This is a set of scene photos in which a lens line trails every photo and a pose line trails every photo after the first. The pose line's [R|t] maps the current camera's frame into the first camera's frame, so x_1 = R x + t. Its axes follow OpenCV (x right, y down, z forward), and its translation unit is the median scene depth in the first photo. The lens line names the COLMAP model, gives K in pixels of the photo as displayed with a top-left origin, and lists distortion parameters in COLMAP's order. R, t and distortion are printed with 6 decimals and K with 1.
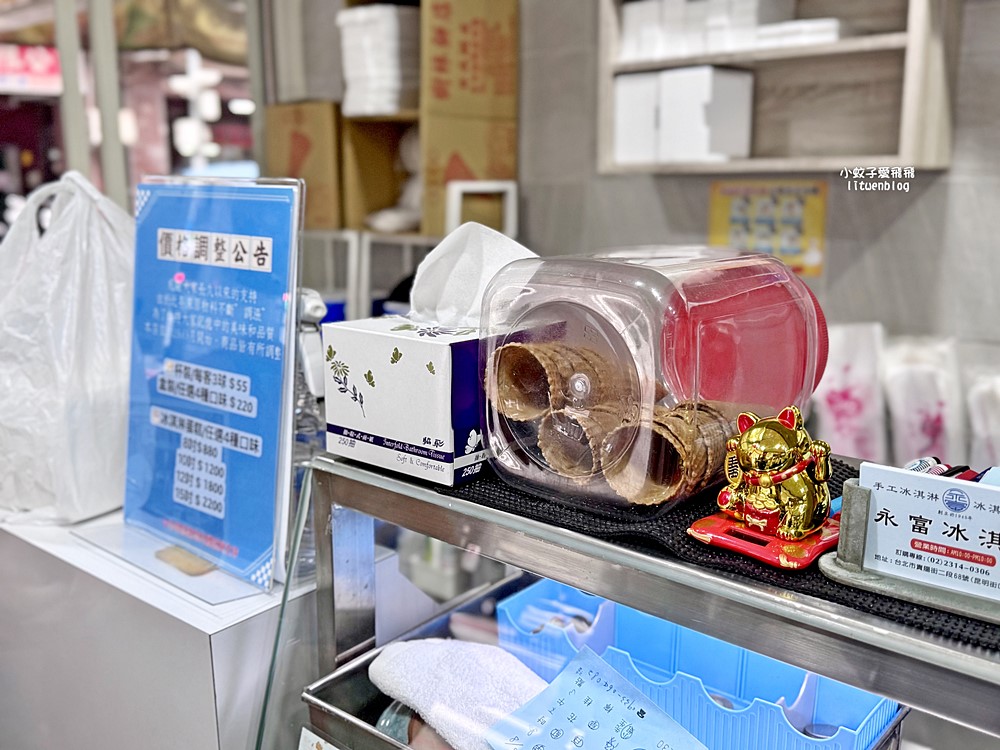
lens RADIAL K [[979.3, 0, 497.0], [0, 979.3, 373.5], [0, 0, 1]] dist [0.046150, 0.000000]
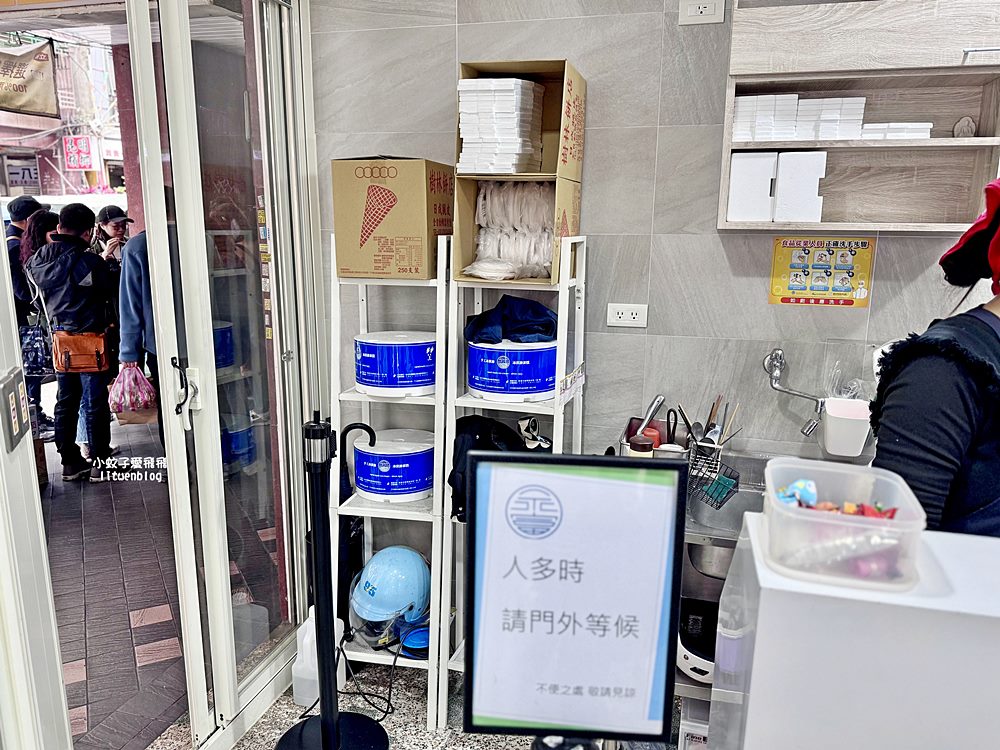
lens RADIAL K [[759.6, 0, 497.7], [0, 759.6, 375.1], [0, 0, 1]] dist [0.009154, -0.015005]
pose [[0.900346, -0.081480, 0.427478, -1.572914], [0.076203, 0.996657, 0.029472, -0.198404], [-0.428450, 0.006040, 0.903545, 0.709901]]
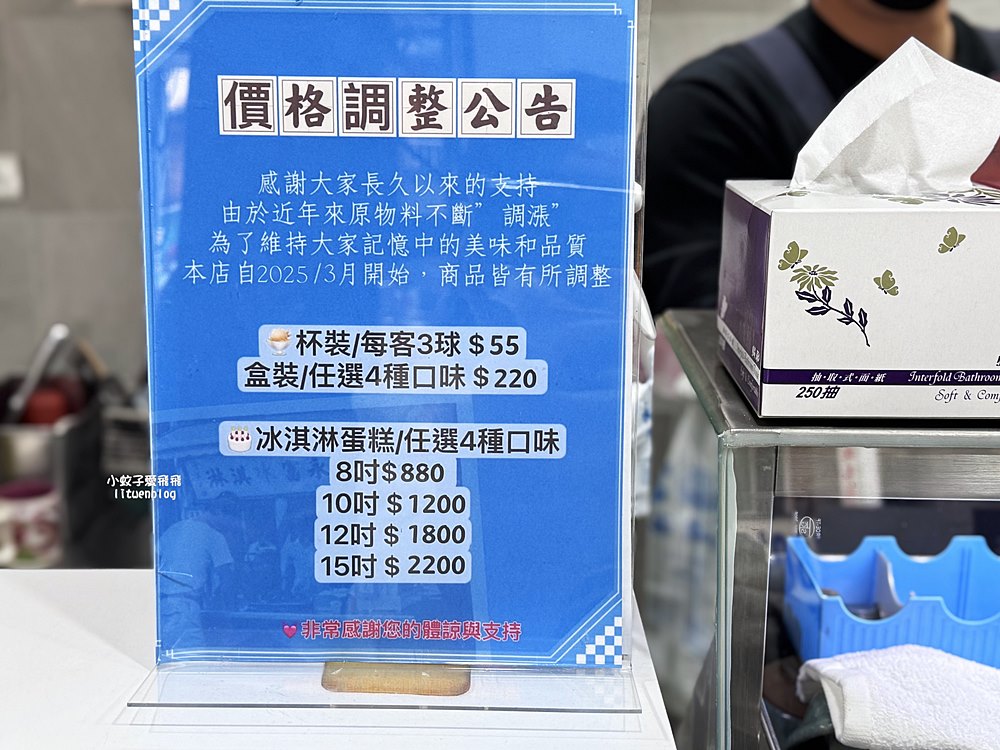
lens RADIAL K [[1308.6, 0, 505.6], [0, 1308.6, 376.4], [0, 0, 1]] dist [0.123615, 0.000000]
pose [[0.776830, -0.163725, 0.608054, -0.725669], [0.130043, 0.986504, 0.099488, -0.045083], [-0.616136, 0.001788, 0.787638, 0.395725]]
